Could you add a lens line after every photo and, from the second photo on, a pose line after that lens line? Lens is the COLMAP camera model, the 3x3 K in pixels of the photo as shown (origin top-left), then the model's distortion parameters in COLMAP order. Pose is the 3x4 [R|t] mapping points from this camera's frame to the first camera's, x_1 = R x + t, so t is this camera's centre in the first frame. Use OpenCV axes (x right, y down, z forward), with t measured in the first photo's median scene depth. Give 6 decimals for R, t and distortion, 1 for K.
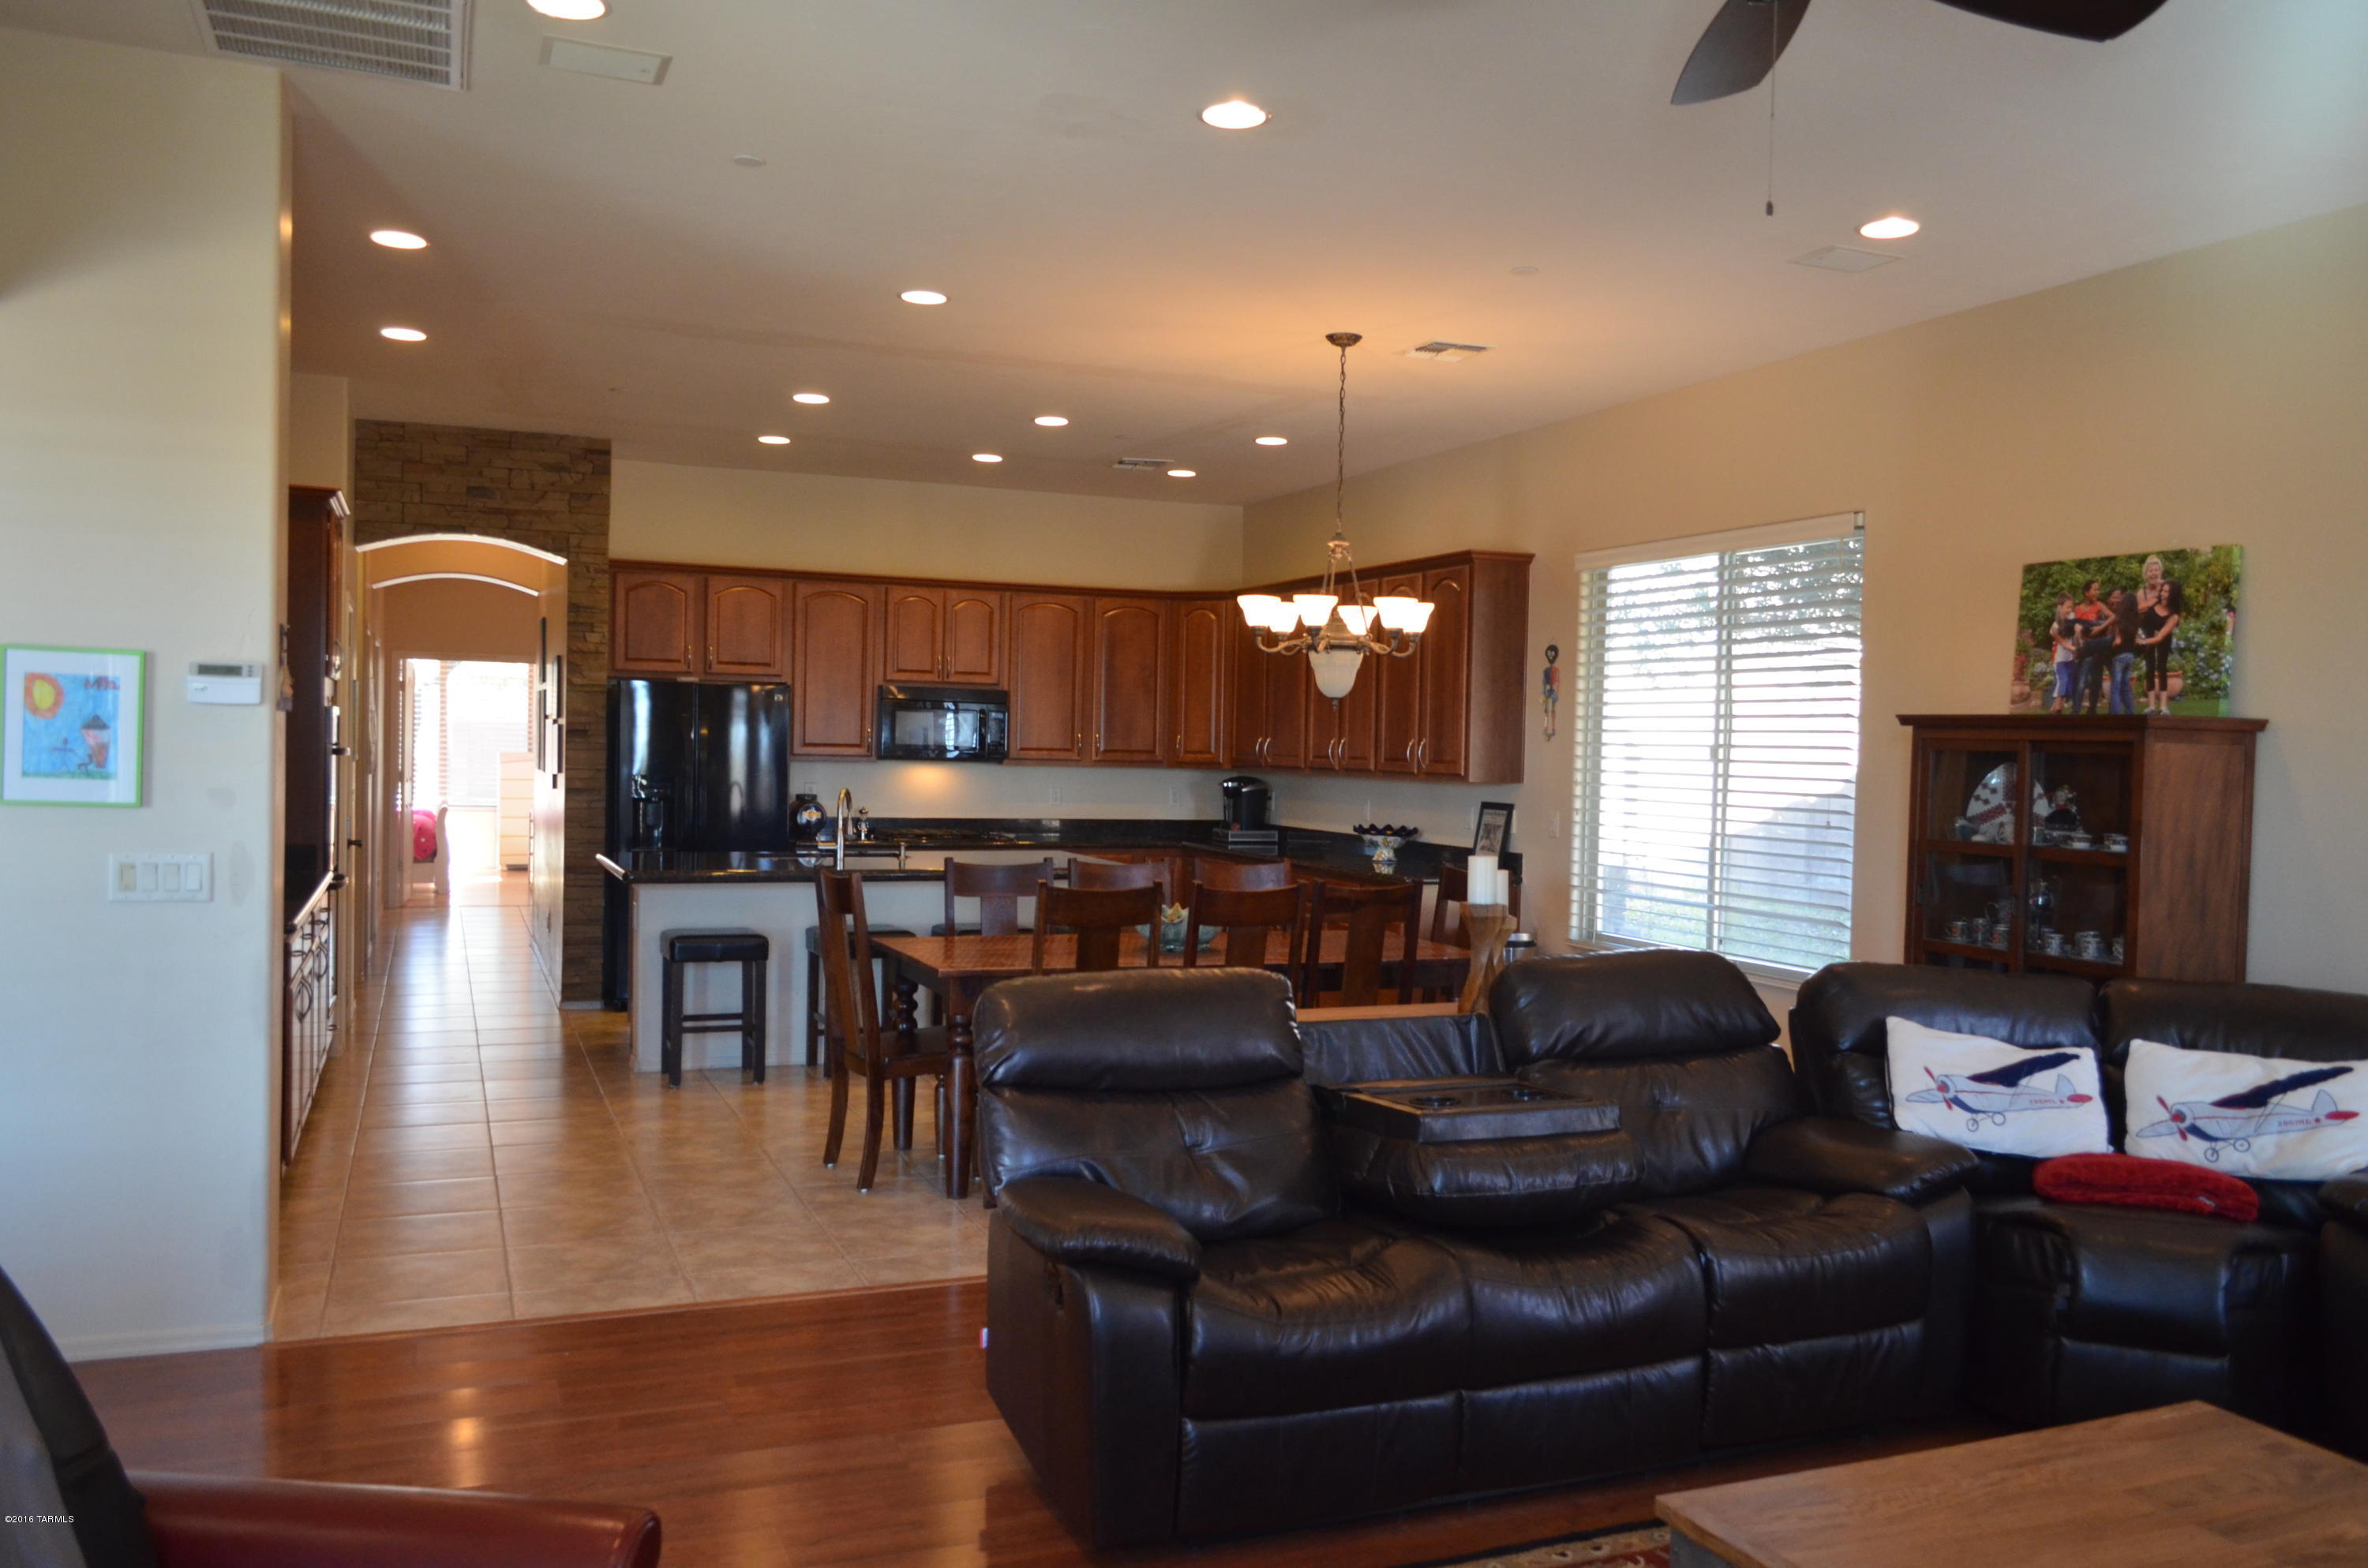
lens RADIAL K [[1836.8, 0, 1184.4], [0, 1836.8, 788.2], [0, 0, 1]] dist [-0.006290, -0.000257]
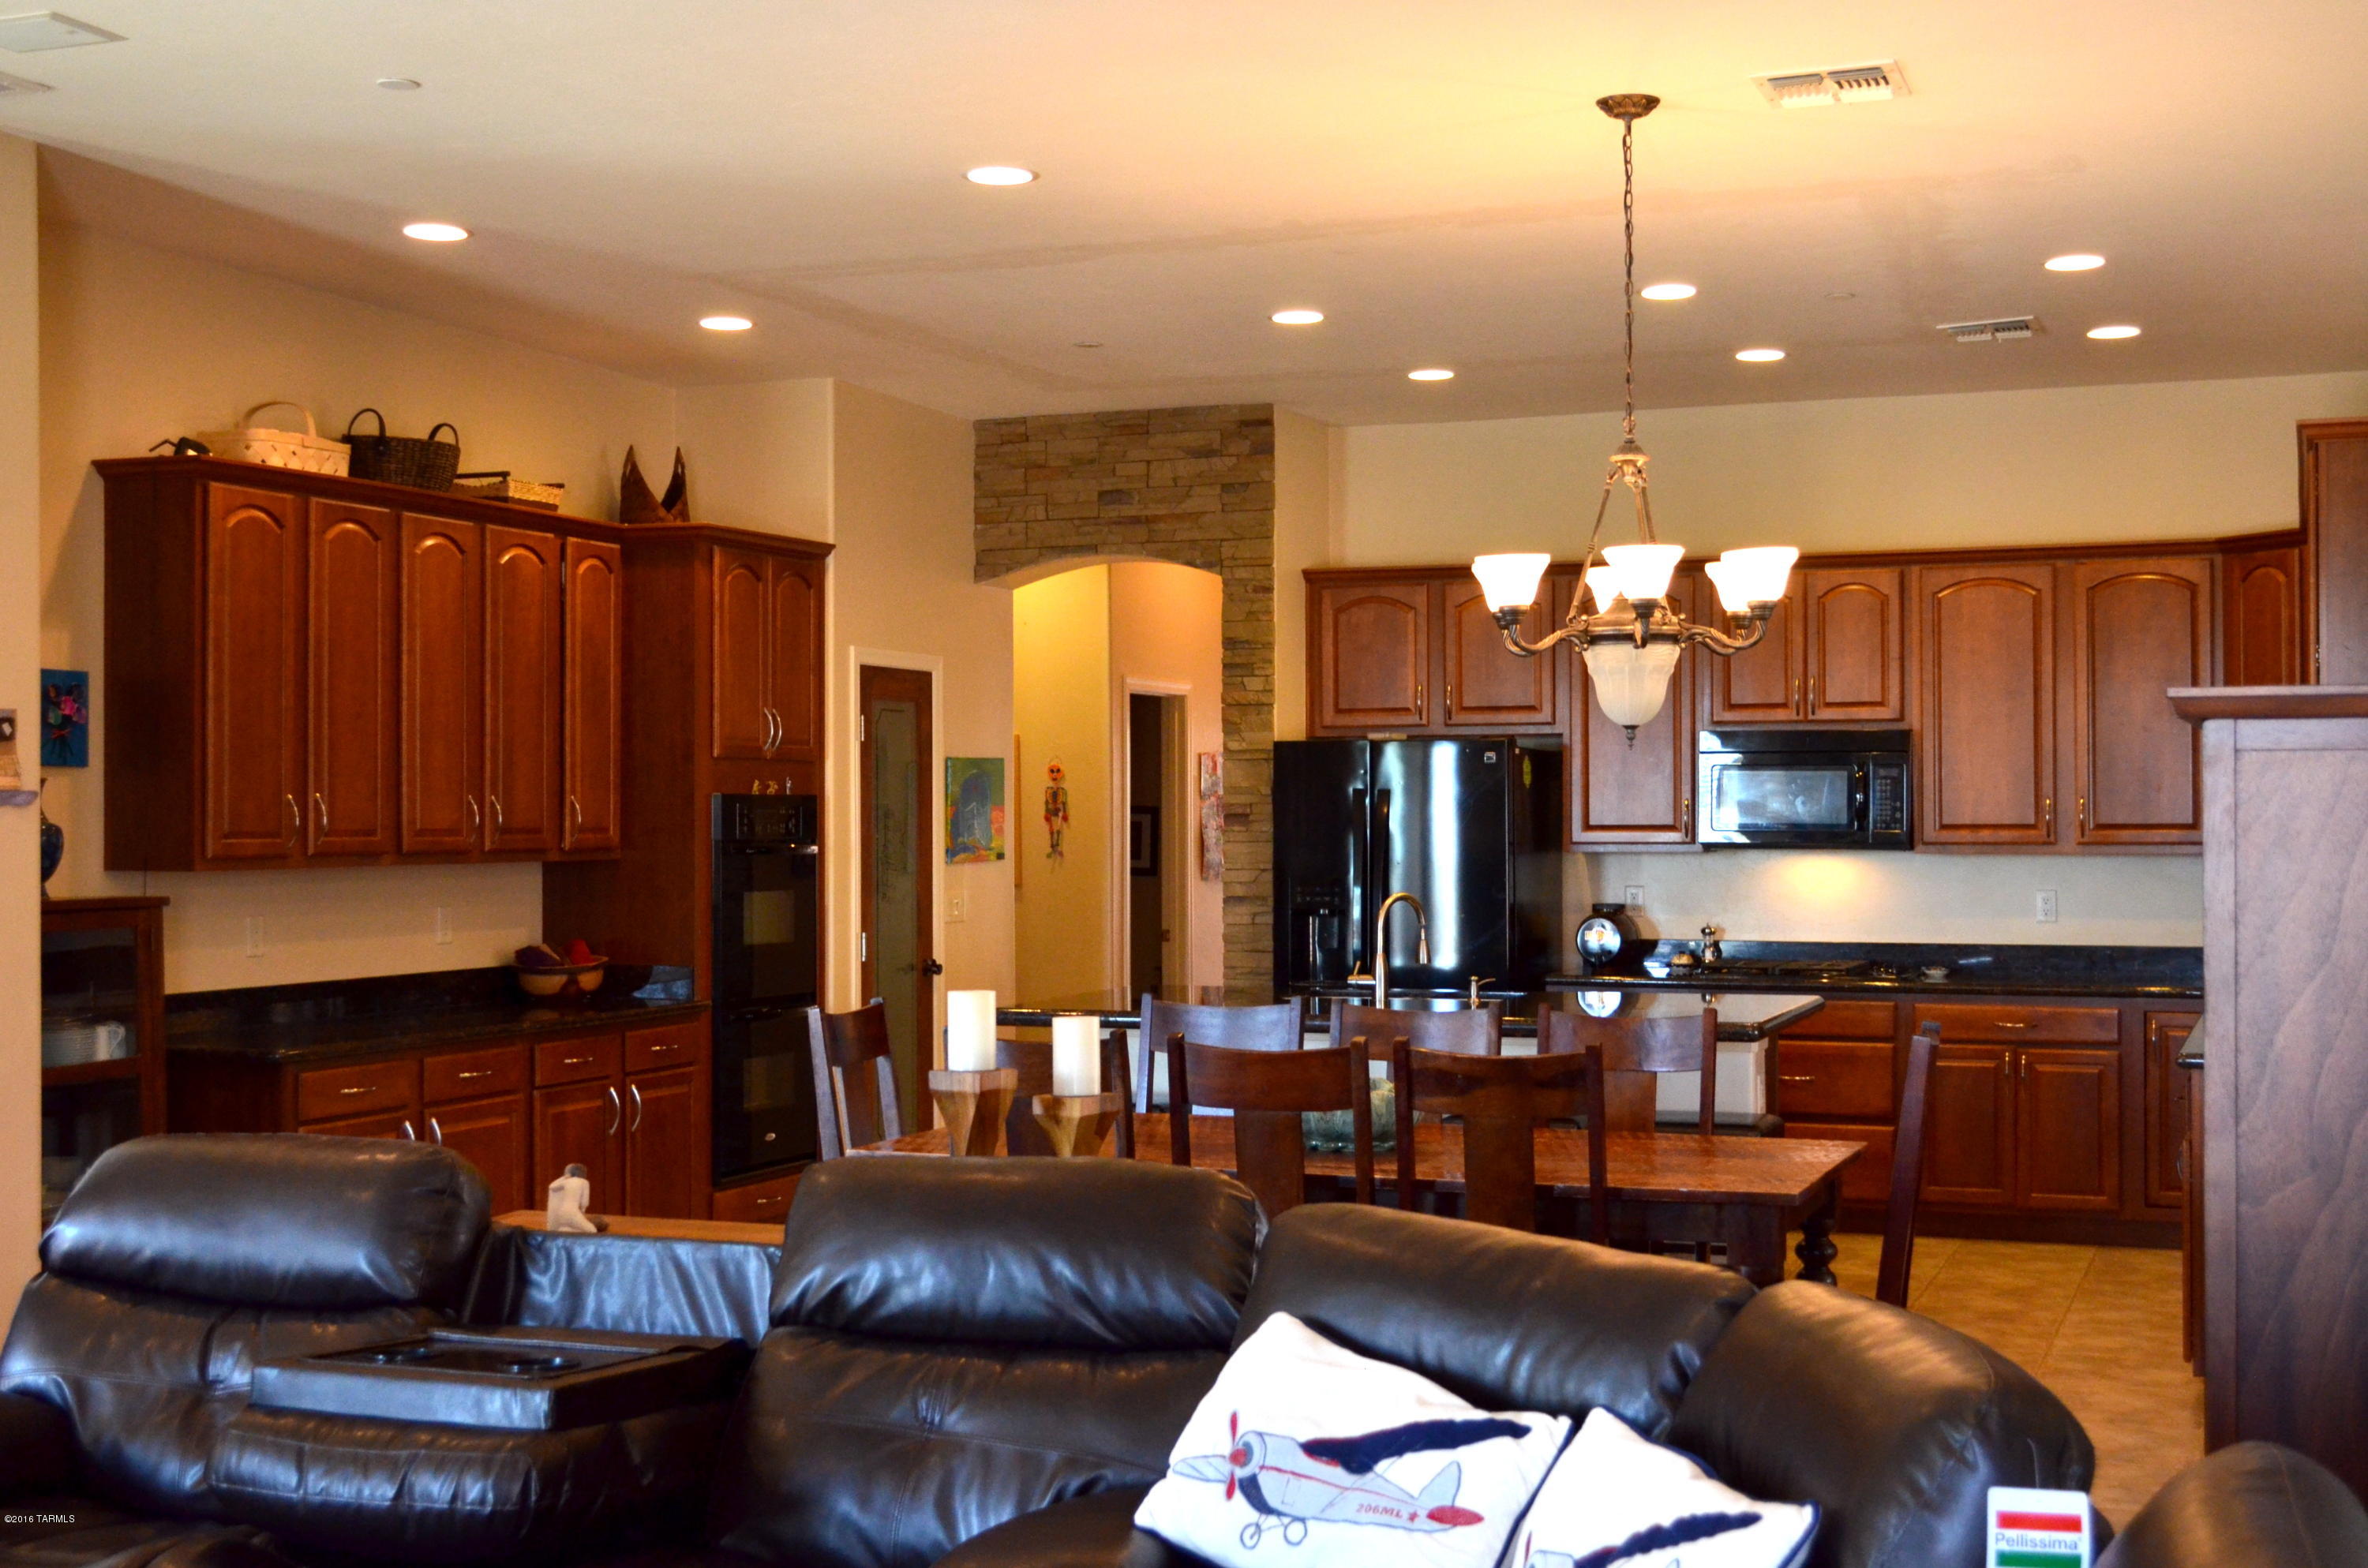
lens RADIAL K [[2843.9, 0, 1188.1], [0, 2843.9, 789.9], [0, 0, 1]] dist [-0.060214, 0.000000]
pose [[0.734298, -0.032067, -0.678069, 0.402809], [0.004375, 0.999086, -0.042510, 0.005669], [0.678813, 0.028248, 0.733768, 0.177182]]
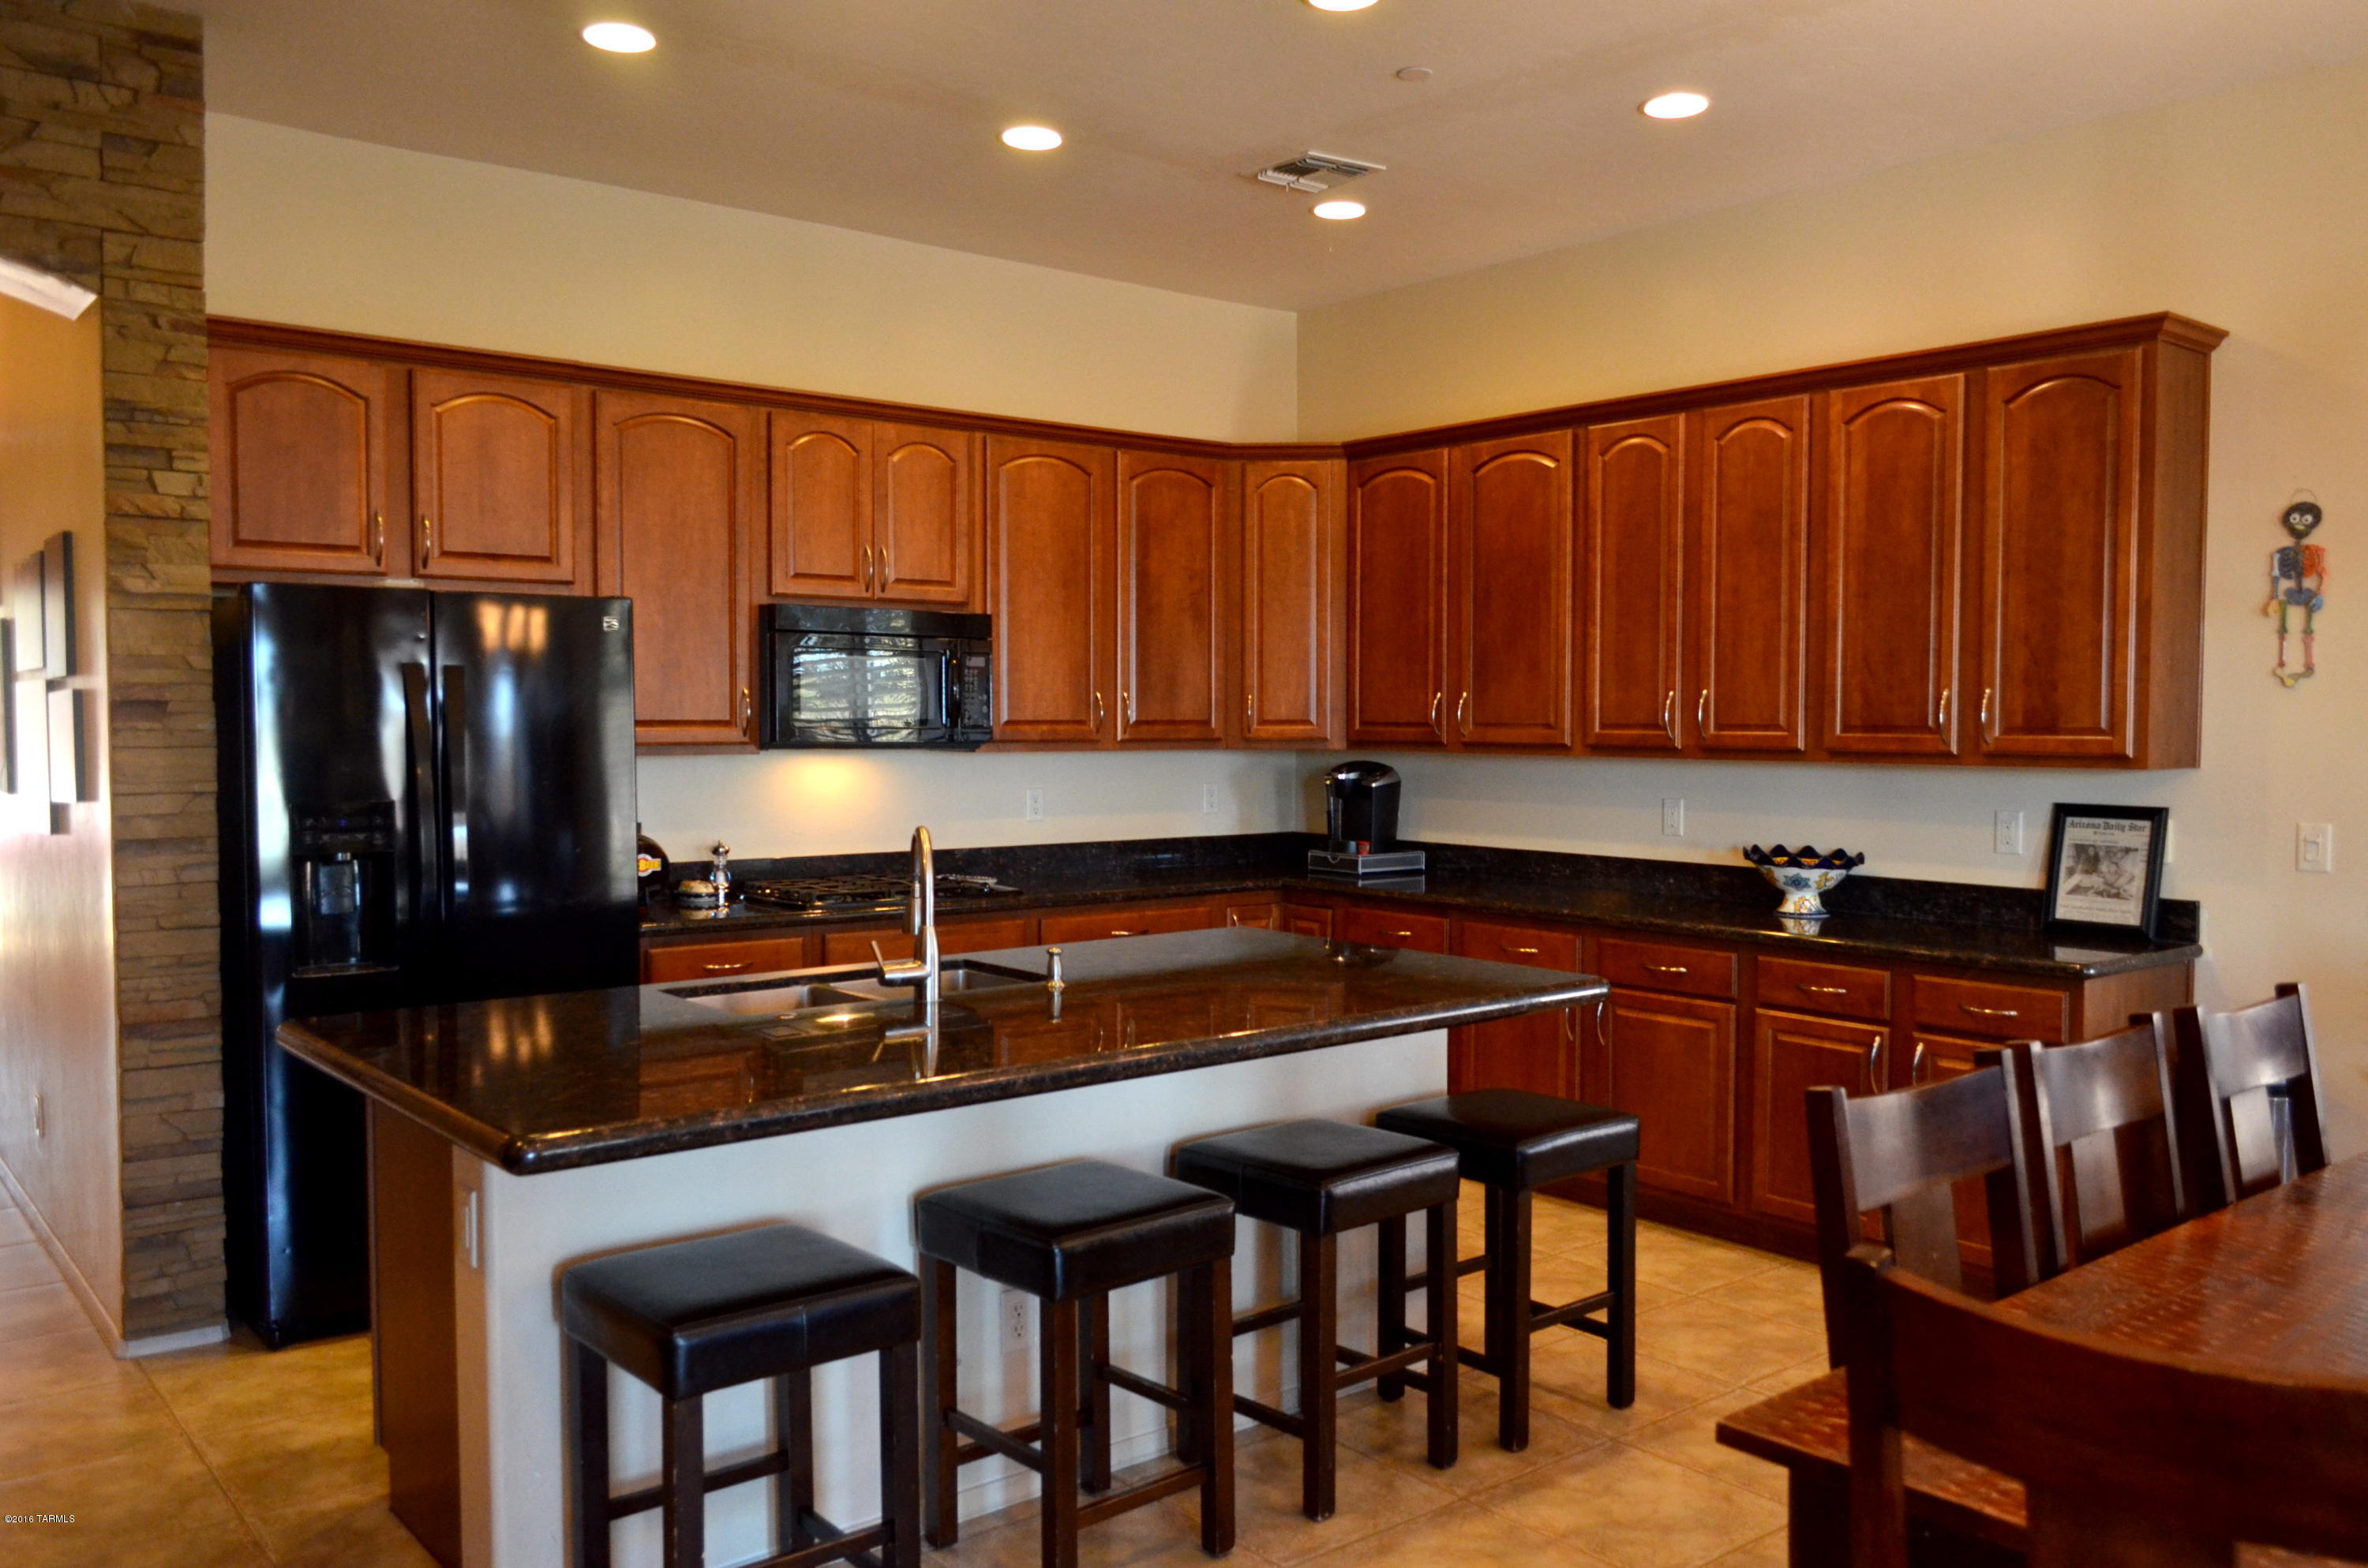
lens RADIAL K [[1836.8, 0, 1185.3], [0, 1836.8, 789.0], [0, 0, 1]] dist [-0.006290, -0.000257]
pose [[0.956155, -0.031934, 0.291115, -0.223528], [0.025656, 0.999349, 0.025358, -0.015958], [-0.291735, -0.016777, 0.956352, 0.524157]]
